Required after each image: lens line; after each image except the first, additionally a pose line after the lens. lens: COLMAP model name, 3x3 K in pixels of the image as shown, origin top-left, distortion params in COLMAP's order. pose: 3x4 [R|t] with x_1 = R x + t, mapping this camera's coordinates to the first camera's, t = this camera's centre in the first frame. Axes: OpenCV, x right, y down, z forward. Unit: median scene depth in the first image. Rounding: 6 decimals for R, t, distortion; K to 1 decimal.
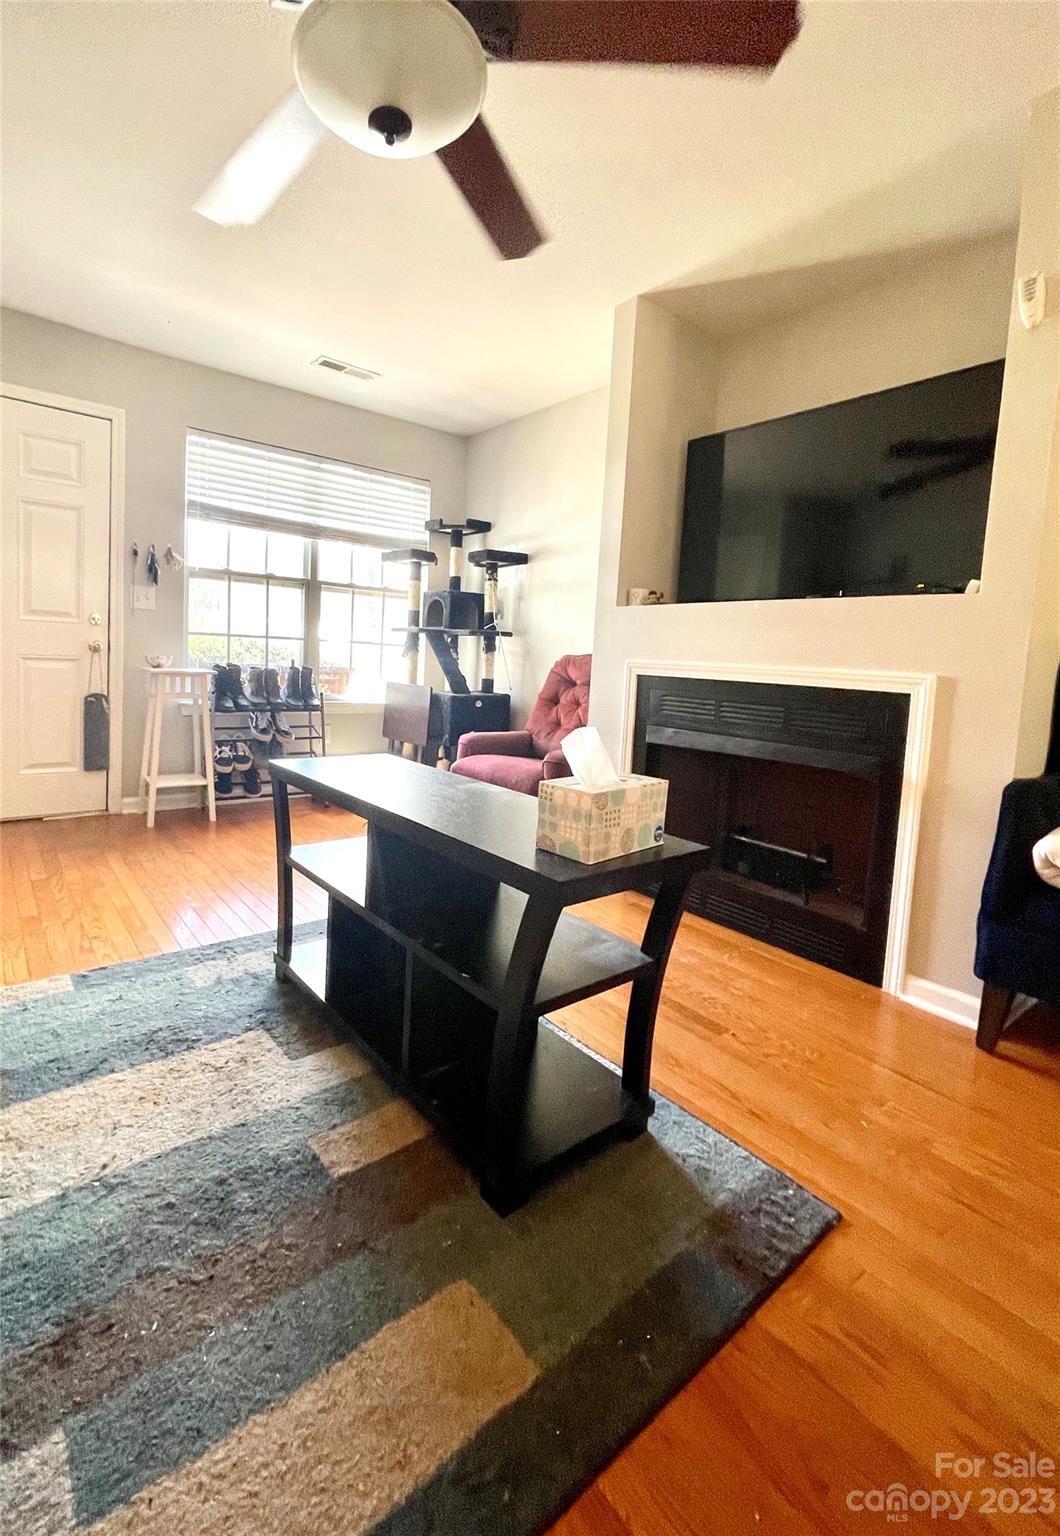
lens RADIAL K [[712.5, 0, 529.0], [0, 712.5, 711.1], [0, 0, 1]] dist [-0.001610, 0.001068]
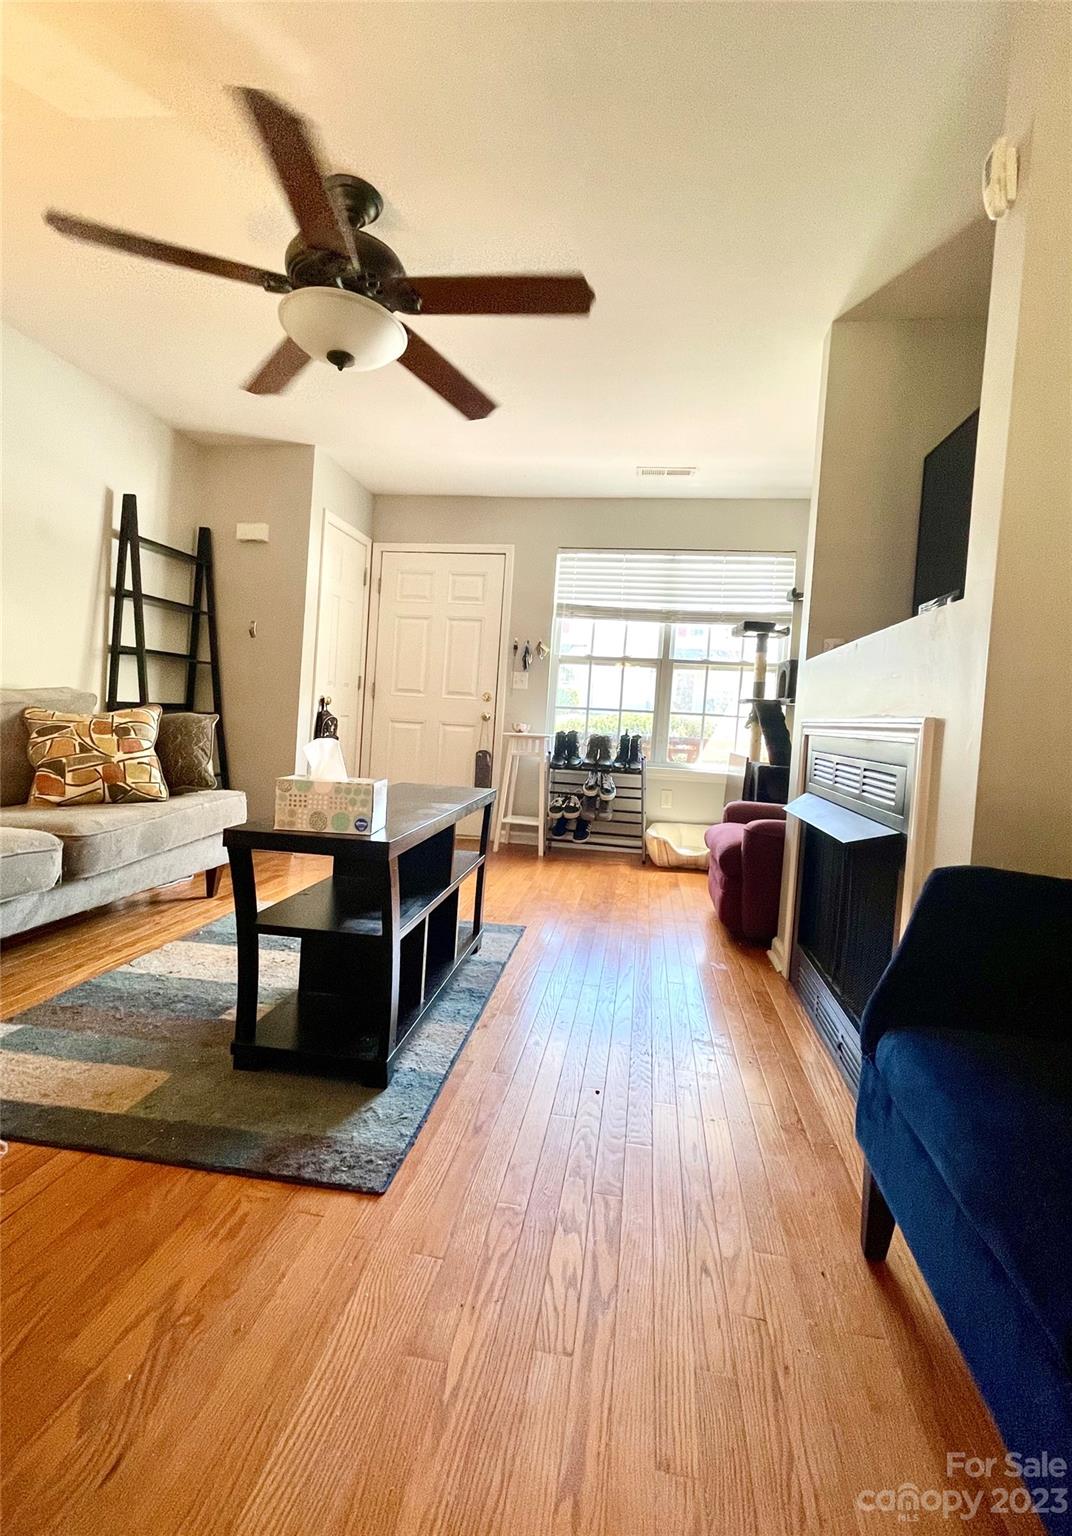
lens RADIAL K [[723.3, 0, 538.1], [0, 723.3, 738.0], [0, 0, 1]] dist [-0.002461, -0.000706]
pose [[0.675827, 0.010740, -0.736982, 0.466059], [-0.076651, 0.995496, -0.055782, 0.019820], [0.733064, 0.094189, 0.673607, 0.121952]]
